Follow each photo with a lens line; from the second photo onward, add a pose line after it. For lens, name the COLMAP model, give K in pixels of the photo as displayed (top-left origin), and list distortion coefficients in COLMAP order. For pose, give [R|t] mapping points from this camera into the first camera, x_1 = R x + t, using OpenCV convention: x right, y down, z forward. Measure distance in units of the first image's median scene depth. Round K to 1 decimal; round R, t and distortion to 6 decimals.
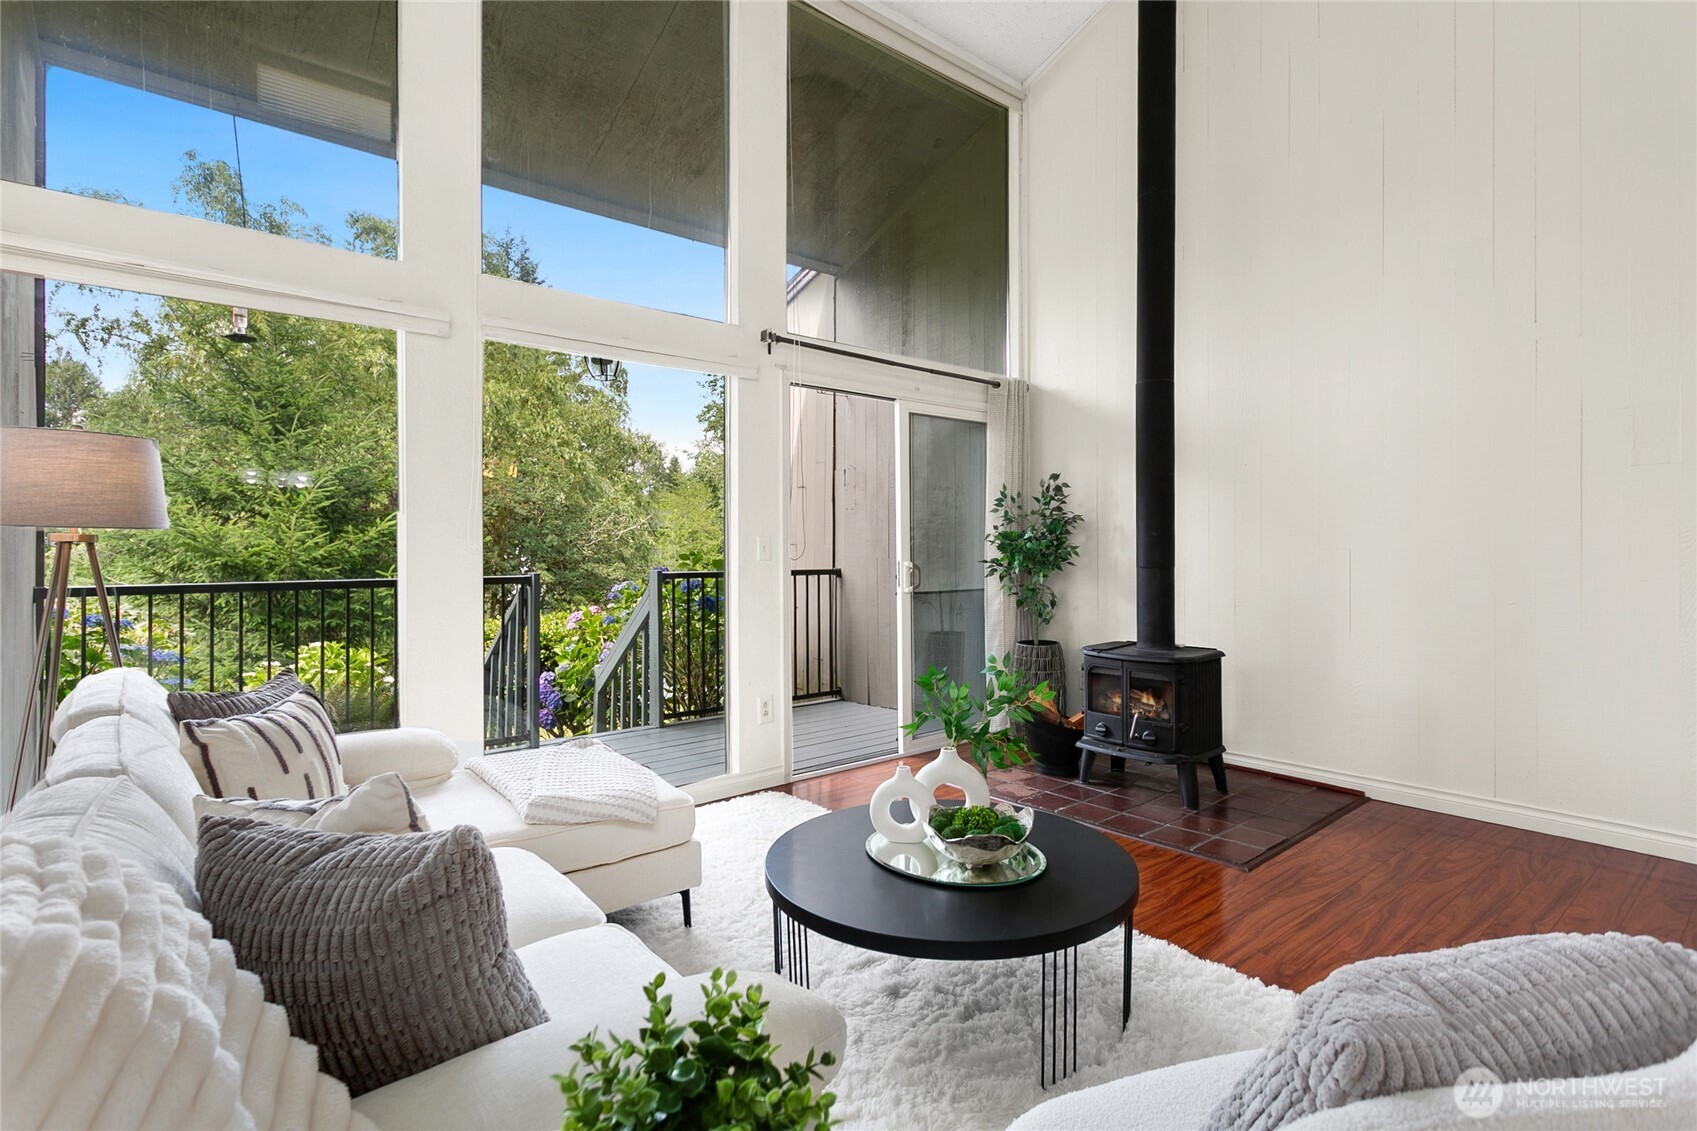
lens RADIAL K [[814.6, 0, 842.9], [0, 814.6, 565.4], [0, 0, 1]] dist [-0.006093, 0.000222]
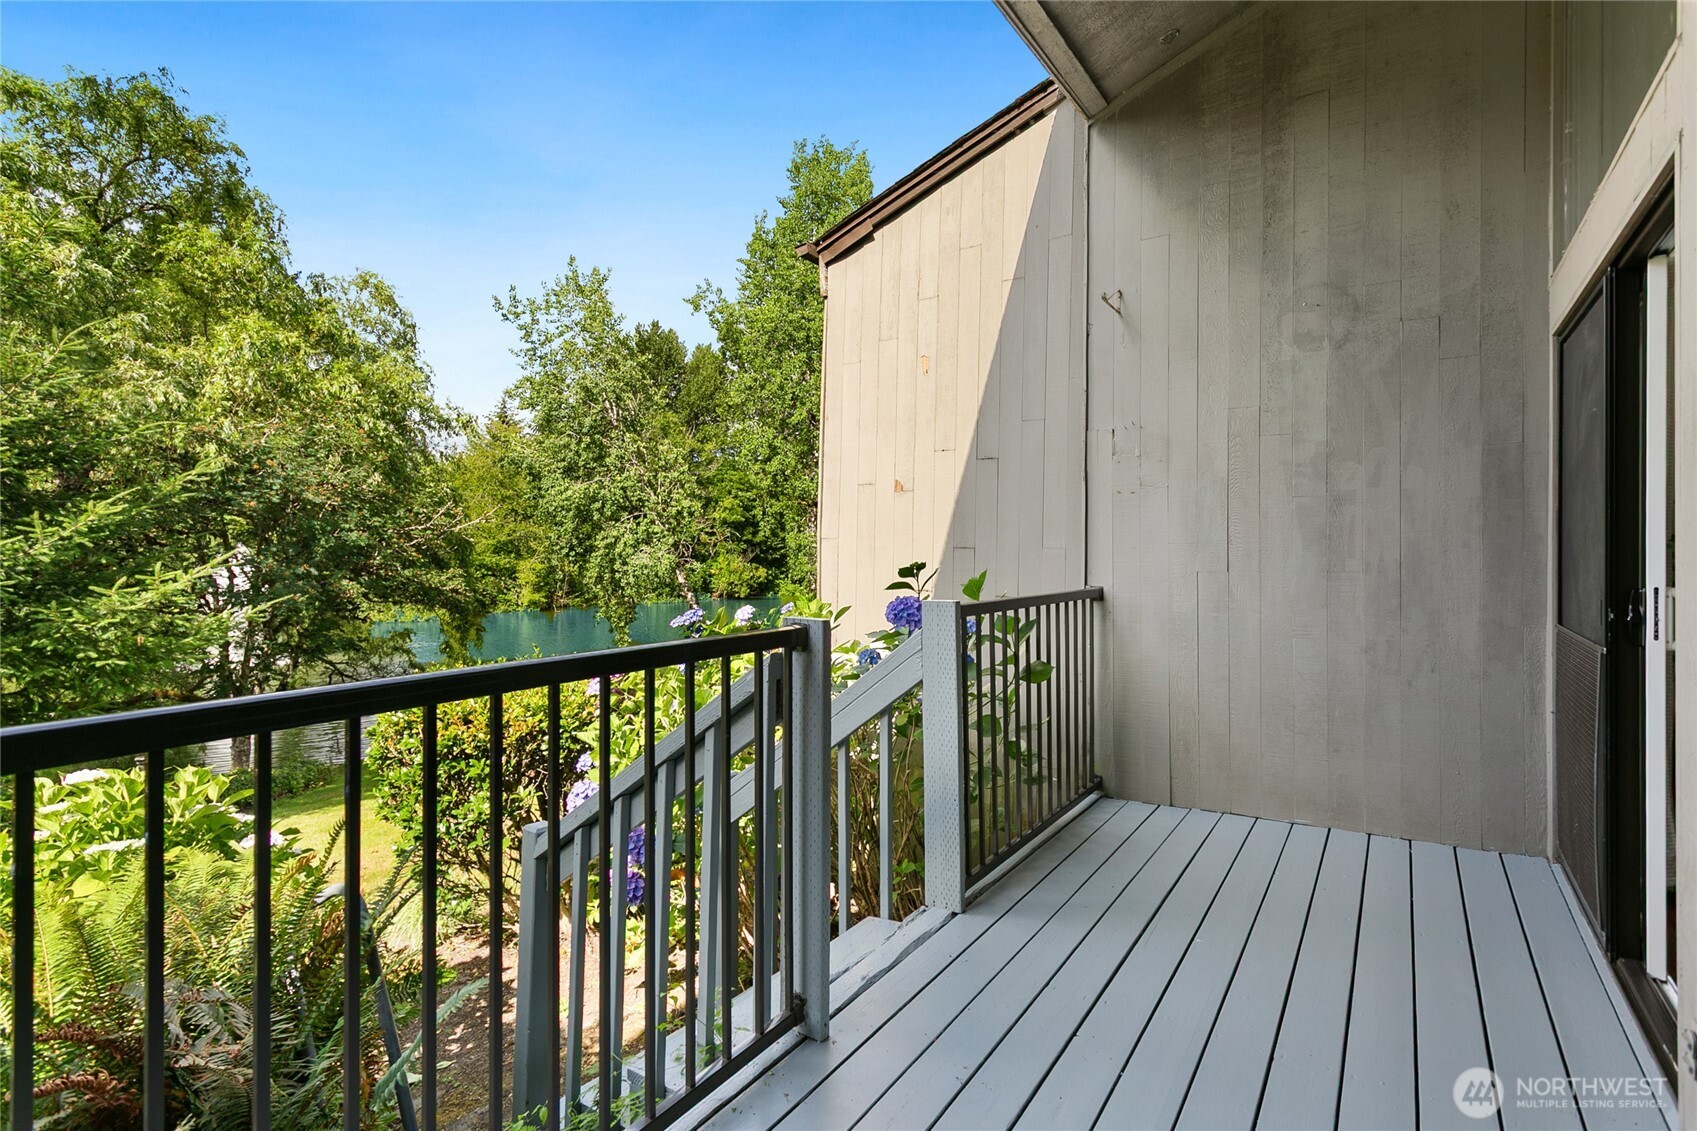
lens RADIAL K [[814.6, 0, 849.2], [0, 814.6, 572.6], [0, 0, 1]] dist [-0.006093, 0.000222]
pose [[0.957225, -0.009678, 0.289183, -0.370868], [0.006652, 0.999912, 0.011446, -0.016084], [-0.289268, -0.009033, 0.957206, 0.455928]]
